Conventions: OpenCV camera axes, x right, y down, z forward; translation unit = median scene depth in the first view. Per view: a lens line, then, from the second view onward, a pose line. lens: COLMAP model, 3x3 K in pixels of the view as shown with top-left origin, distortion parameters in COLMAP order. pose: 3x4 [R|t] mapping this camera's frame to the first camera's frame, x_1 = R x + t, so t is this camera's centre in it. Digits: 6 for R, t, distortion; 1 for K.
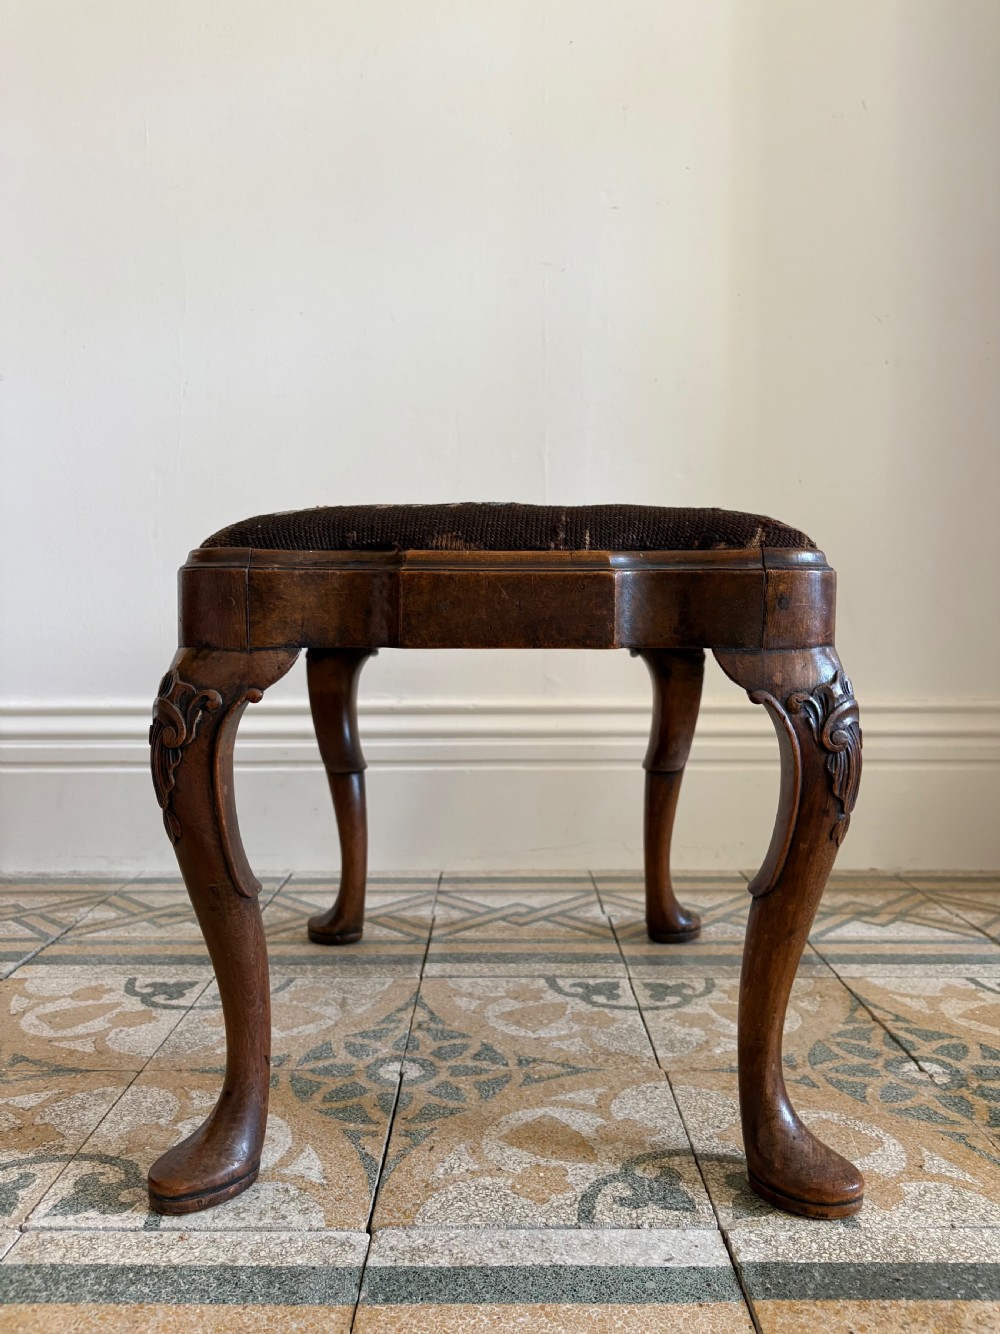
lens RADIAL K [[1023.2, 0, 486.4], [0, 1023.2, 670.8], [0, 0, 1]] dist [0.049267, -0.077245]
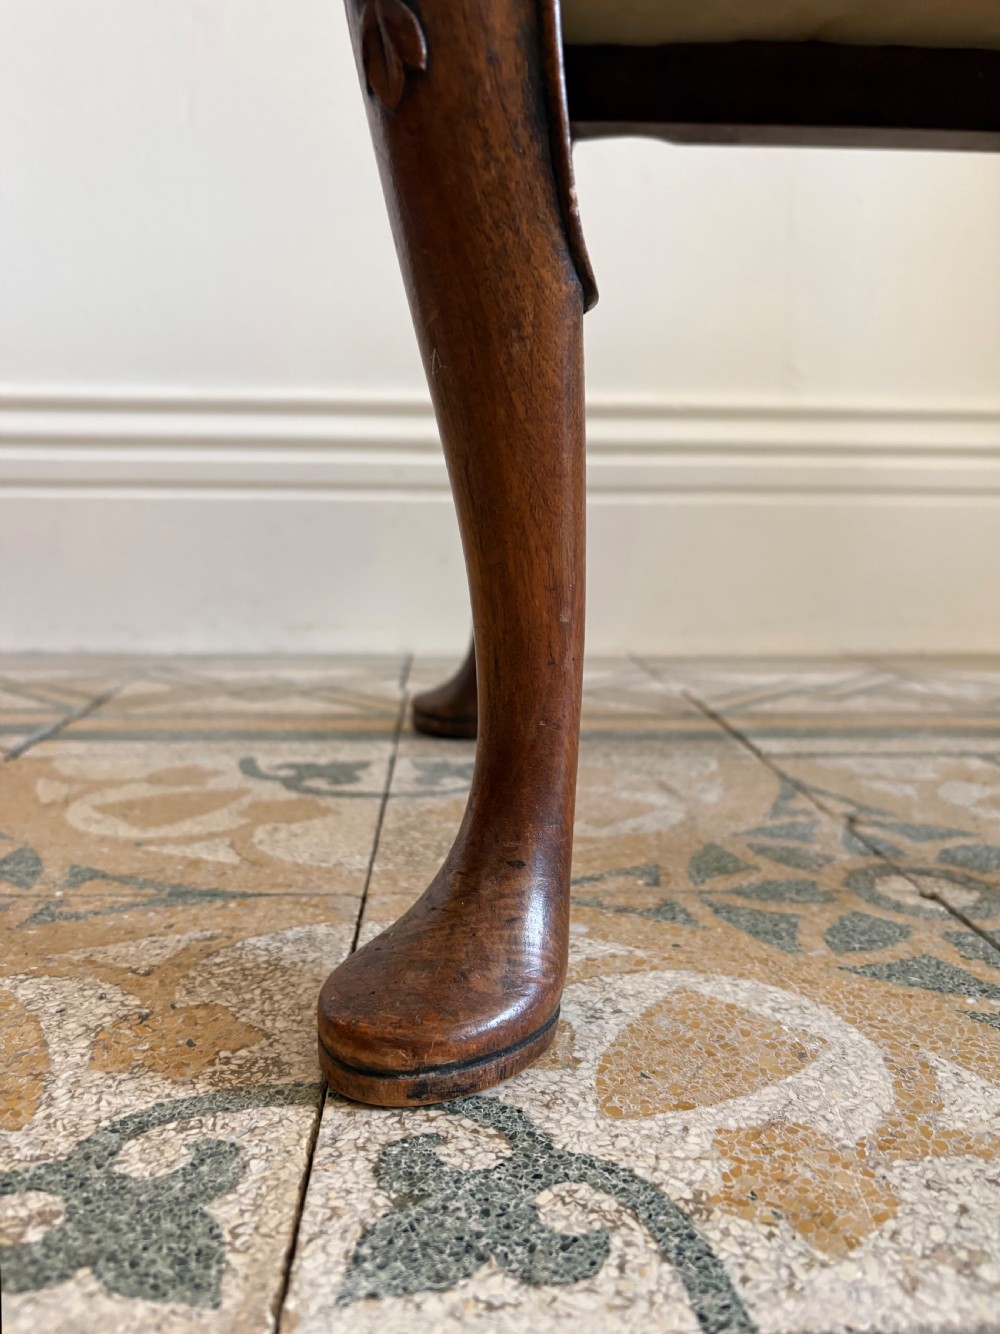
lens RADIAL K [[1023.2, 0, 494.0], [0, 1023.2, 720.1], [0, 0, 1]] dist [0.049267, -0.077245]
pose [[0.997784, 0.007423, 0.066115, -0.297463], [-0.017134, 0.988907, 0.147543, 0.233291], [-0.064286, -0.148349, 0.986843, 0.533263]]
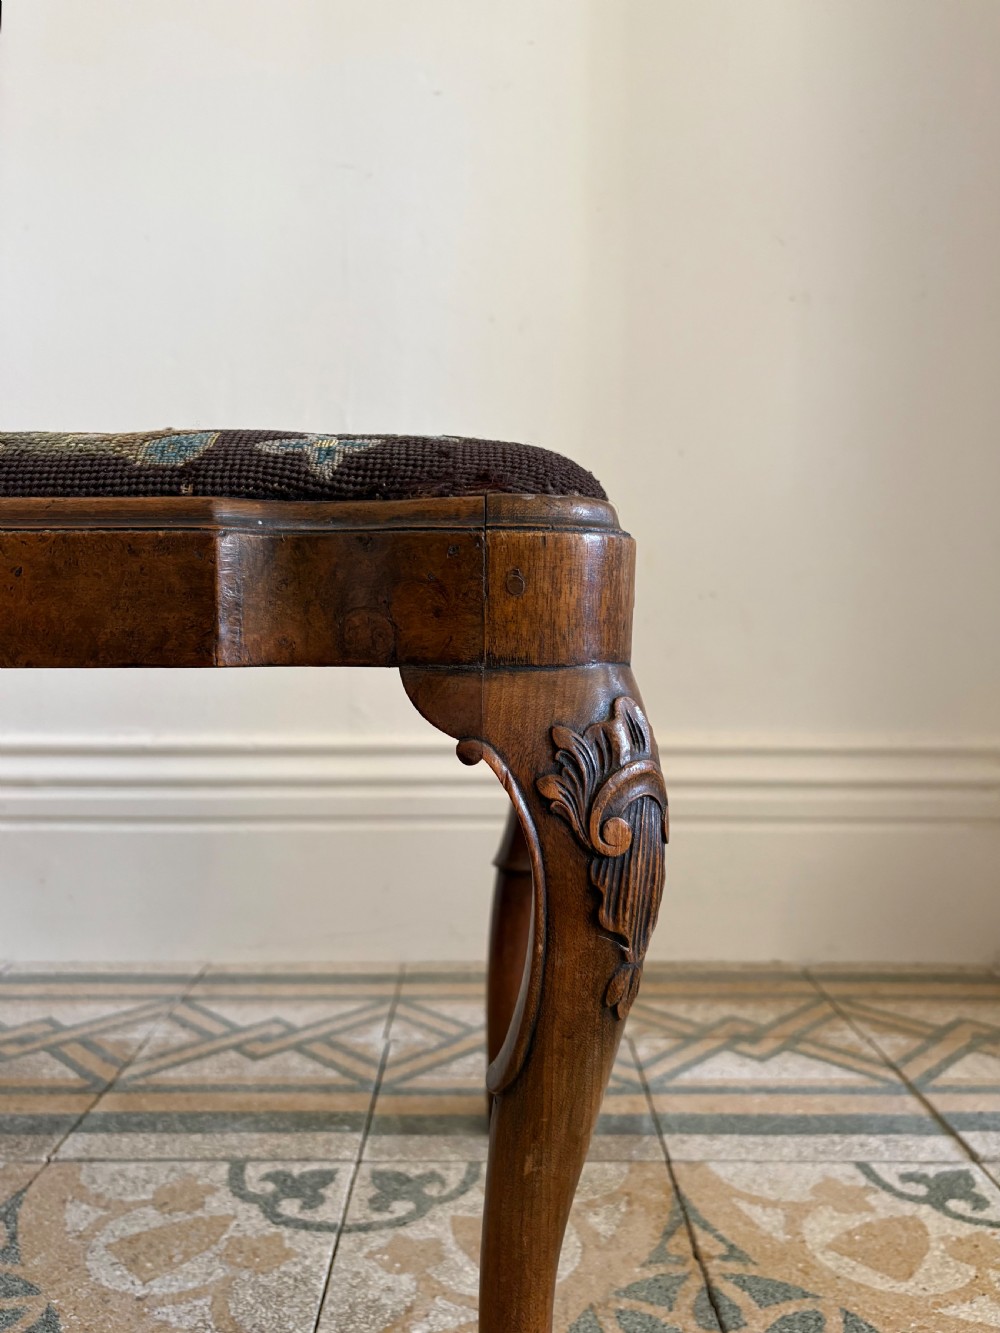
lens RADIAL K [[1022.4, 0, 484.0], [0, 1022.4, 674.4], [0, 0, 1]] dist [0.049267, -0.077245]
pose [[0.999974, 0.006482, -0.003314, 0.261333], [-0.006539, 0.999823, -0.017628, -0.012000], [0.003199, 0.017649, 0.999839, 0.374358]]
